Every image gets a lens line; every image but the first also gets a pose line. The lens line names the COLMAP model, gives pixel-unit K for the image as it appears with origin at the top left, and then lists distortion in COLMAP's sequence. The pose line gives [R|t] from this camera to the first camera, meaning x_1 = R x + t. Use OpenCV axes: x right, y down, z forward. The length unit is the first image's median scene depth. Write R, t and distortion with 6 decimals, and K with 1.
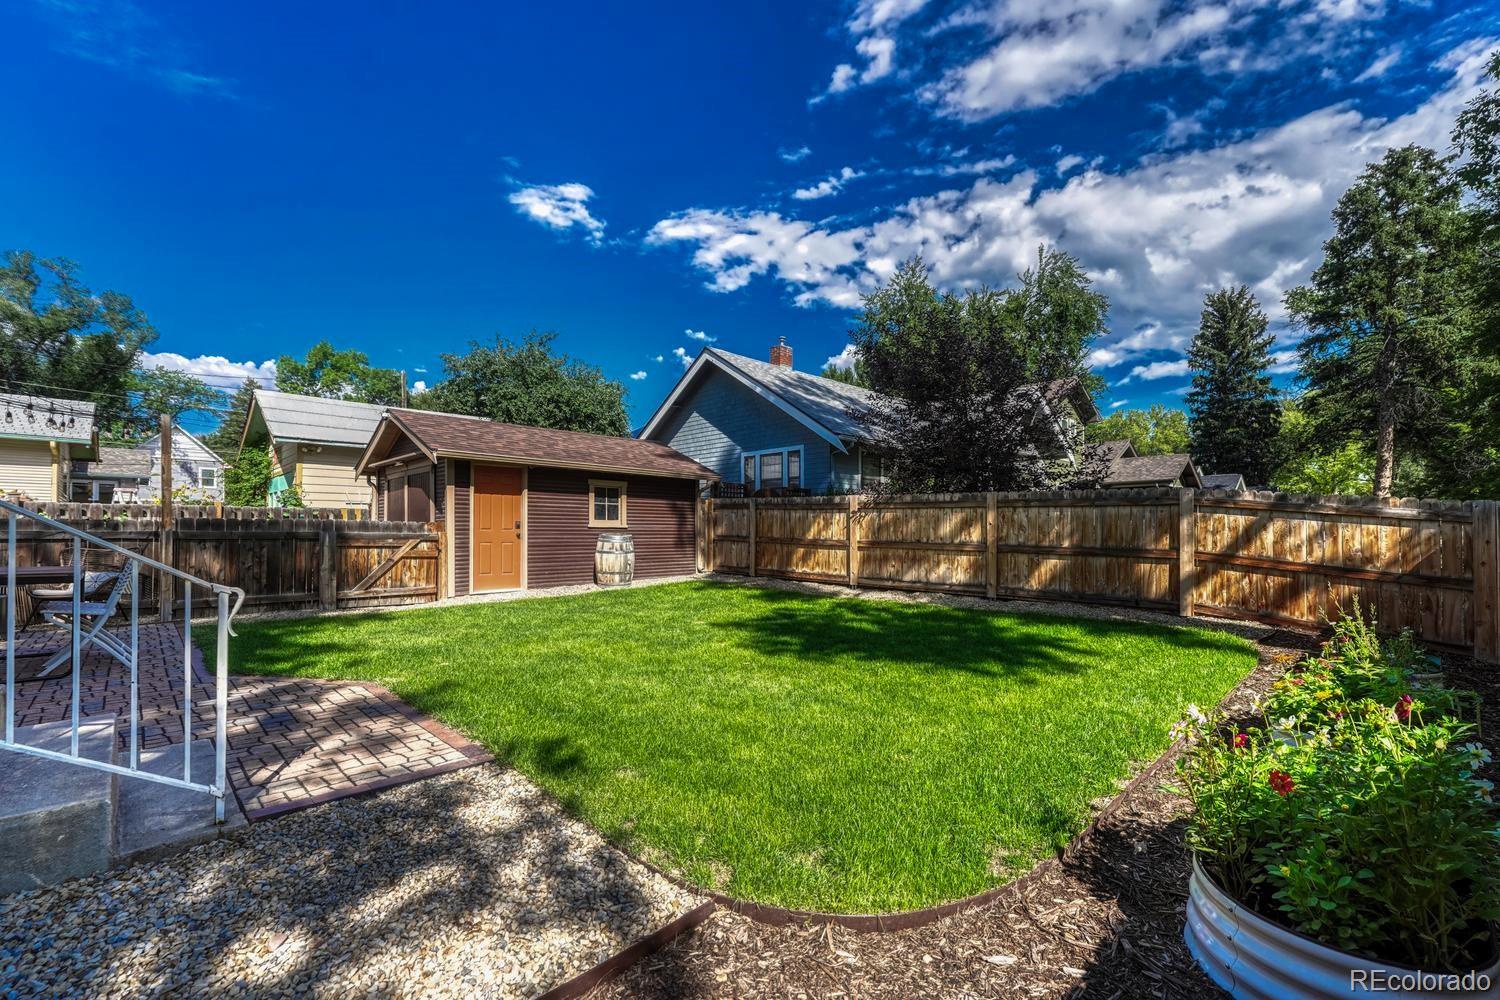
lens RADIAL K [[629.6, 0, 755.7], [0, 629.6, 540.3], [0, 0, 1]] dist [-0.000392, 0.000147]
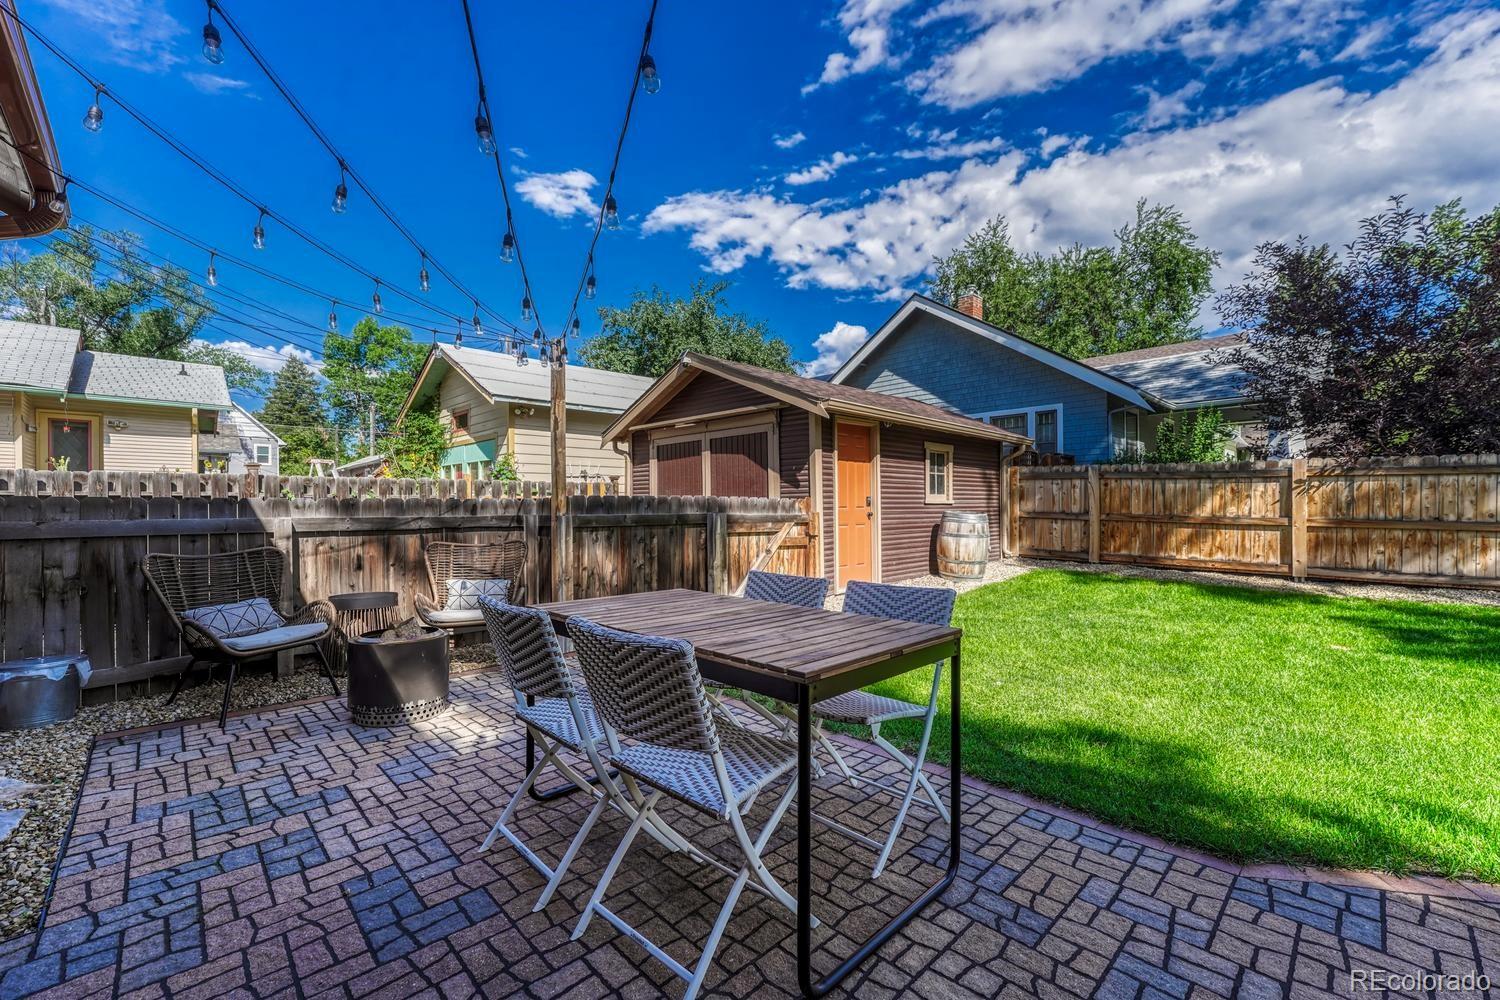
lens RADIAL K [[612.9, 0, 745.8], [0, 612.9, 505.7], [0, 0, 1]] dist [0.003411, 0.000539]
pose [[0.999880, -0.007186, -0.013753, -0.527790], [0.007017, 0.999900, -0.012261, -0.011094], [0.013840, 0.012163, 0.999830, 0.259483]]
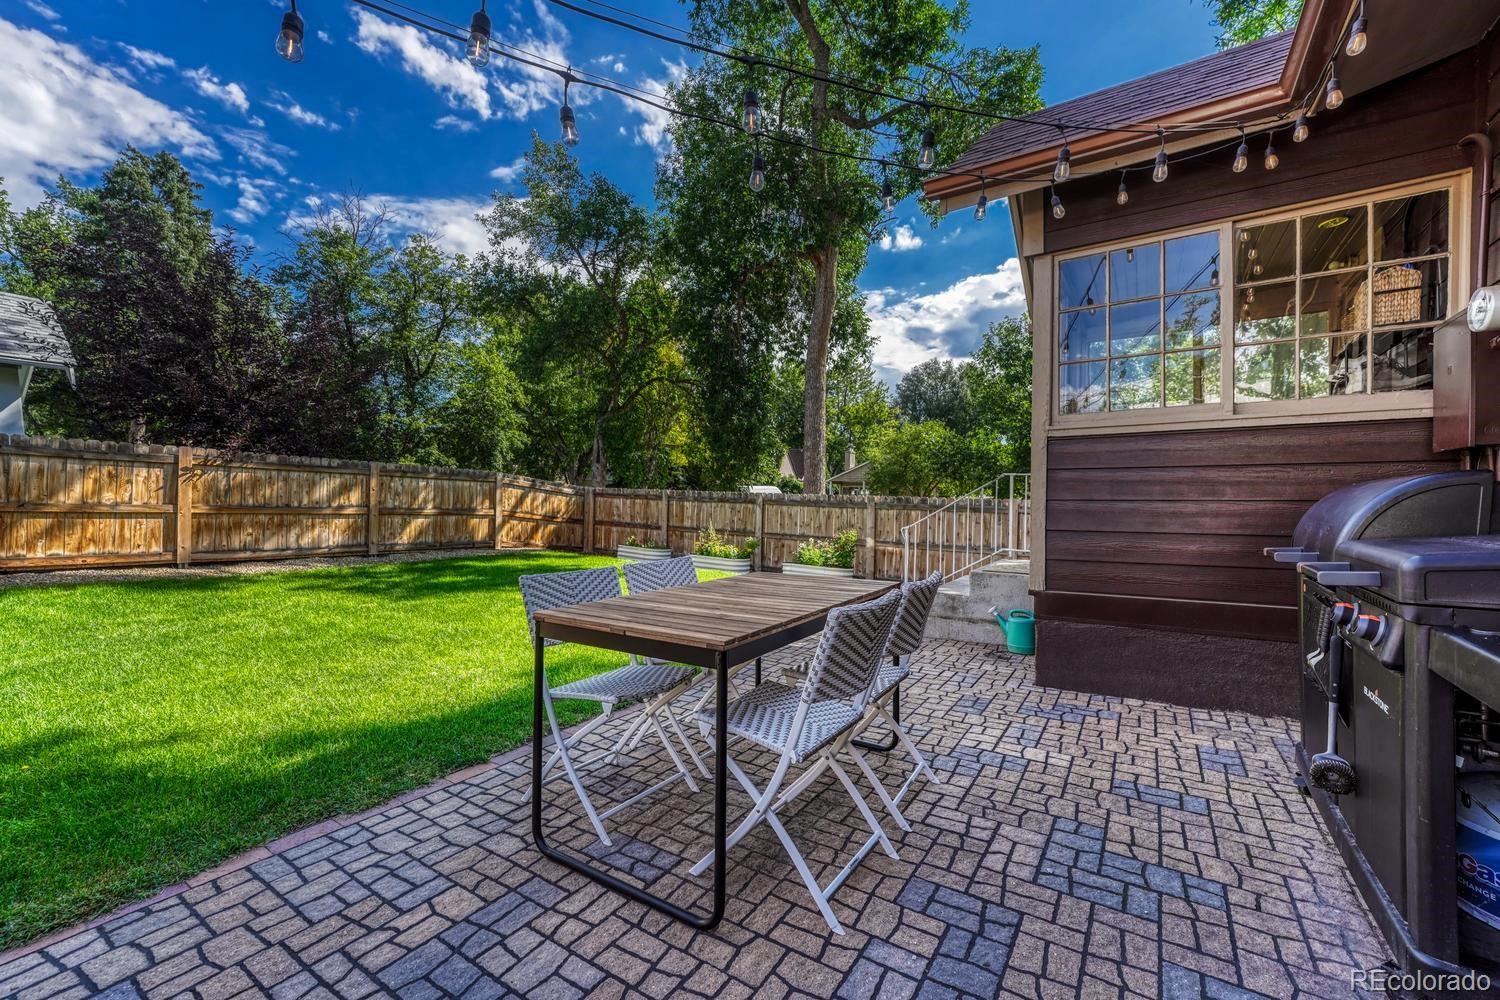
lens RADIAL K [[612.9, 0, 745.8], [0, 612.9, 505.7], [0, 0, 1]] dist [0.003411, 0.000539]
pose [[-0.203904, -0.013823, 0.978893, -0.759390], [-0.005884, 0.999900, 0.012894, -0.013645], [-0.978973, -0.003130, -0.203965, 0.502598]]
